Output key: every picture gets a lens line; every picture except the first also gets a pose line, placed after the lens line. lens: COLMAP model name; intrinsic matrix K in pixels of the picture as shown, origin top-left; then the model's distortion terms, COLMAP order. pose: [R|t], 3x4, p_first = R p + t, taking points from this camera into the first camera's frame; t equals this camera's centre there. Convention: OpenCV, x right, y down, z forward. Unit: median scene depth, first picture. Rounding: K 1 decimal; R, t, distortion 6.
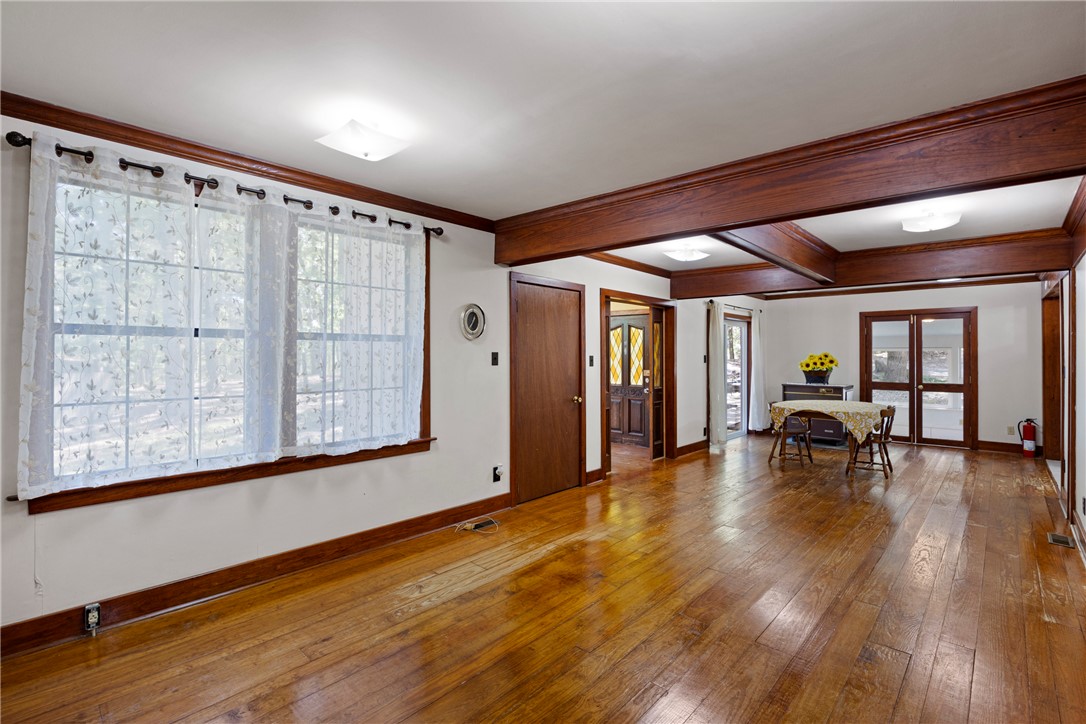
lens RADIAL K [[499.2, 0, 553.4], [0, 499.2, 355.1], [0, 0, 1]] dist [-0.000323, 0.000153]
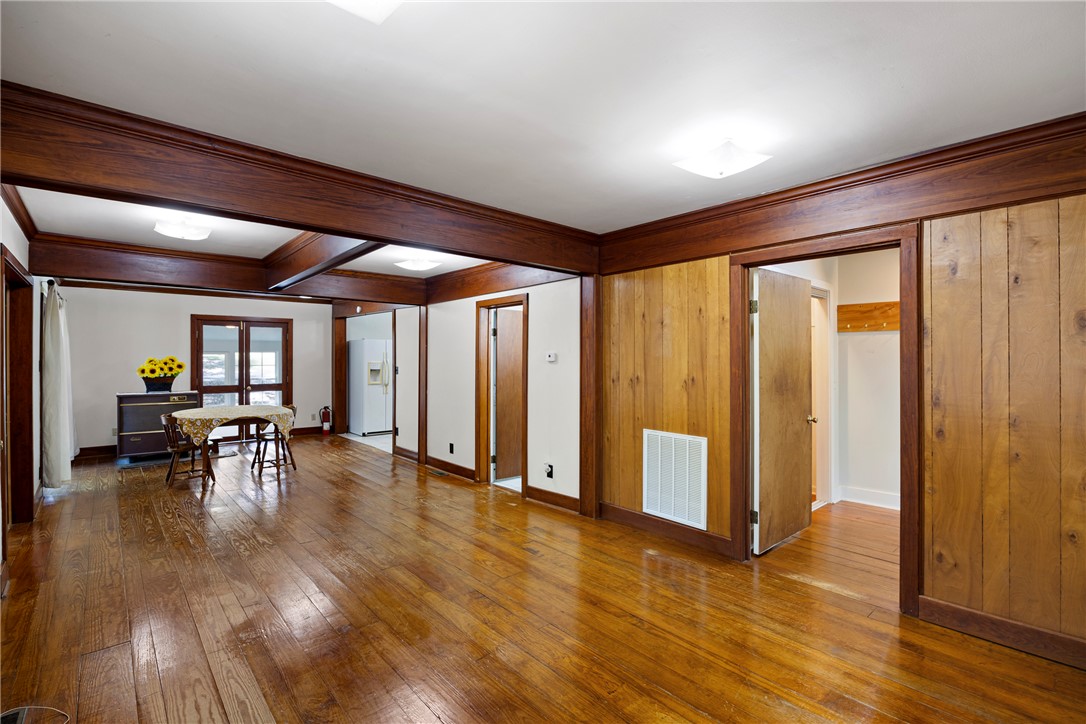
lens RADIAL K [[499.2, 0, 553.4], [0, 499.2, 355.1], [0, 0, 1]] dist [-0.000323, 0.000153]
pose [[0.107161, 0.003353, 0.994236, -0.288710], [0.001391, 0.999993, -0.003523, -0.003432], [-0.994241, 0.001761, 0.107156, 0.235015]]
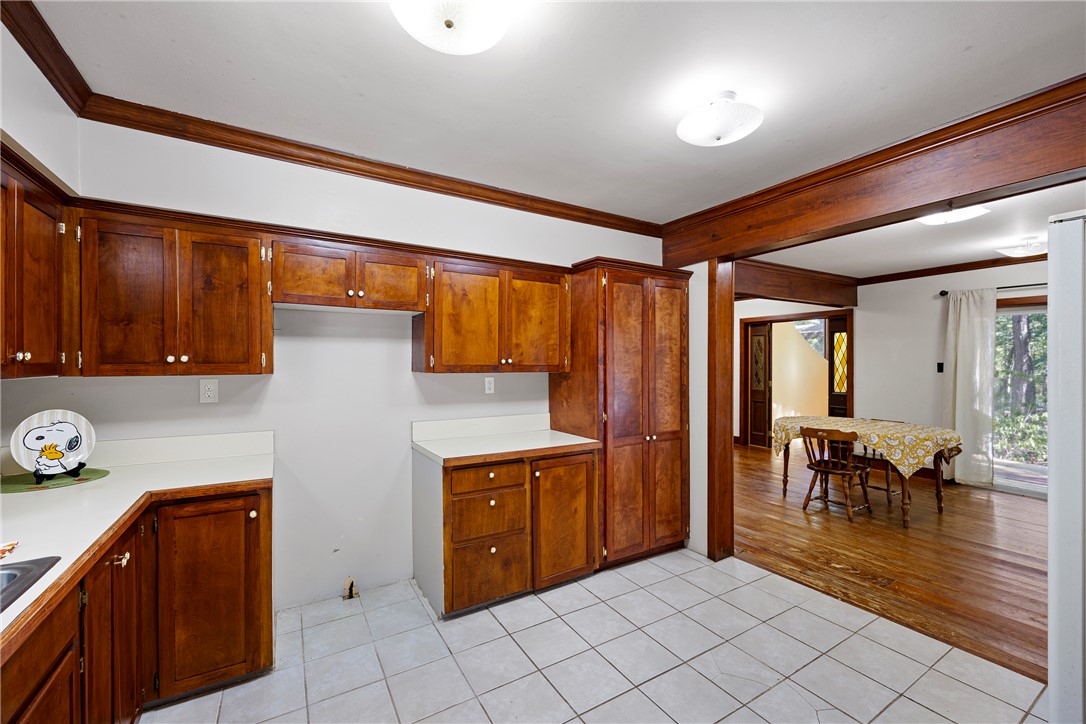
lens RADIAL K [[435.4, 0, 543.0], [0, 435.4, 362.0], [0, 0, 1]] dist [0.000955, 0.000109]
pose [[-0.291264, 0.001422, -0.956642, 1.113714], [0.002457, 0.999997, 0.000739, -0.004153], [0.956640, -0.002135, -0.291267, 0.595638]]
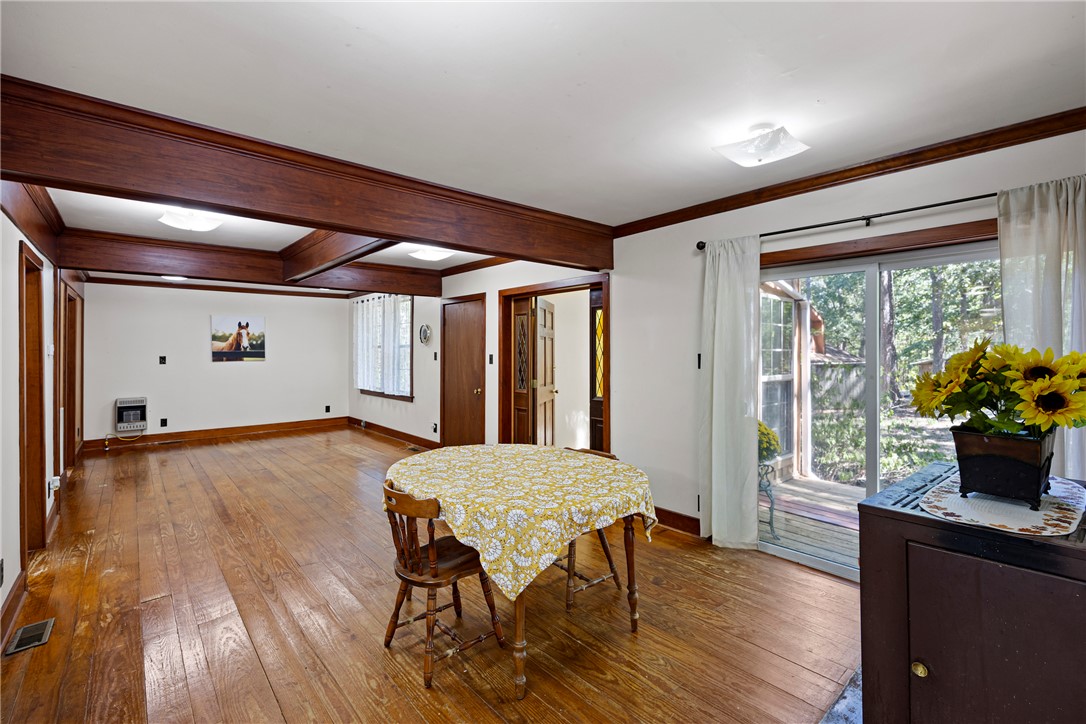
lens RADIAL K [[476.9, 0, 546.0], [0, 476.9, 349.4], [0, 0, 1]] dist [-0.000688, -0.000096]
pose [[-0.113267, -0.003686, -0.993558, 0.789218], [0.003315, 0.999986, -0.004088, -0.004045], [0.993559, -0.003756, -0.113253, 0.880620]]
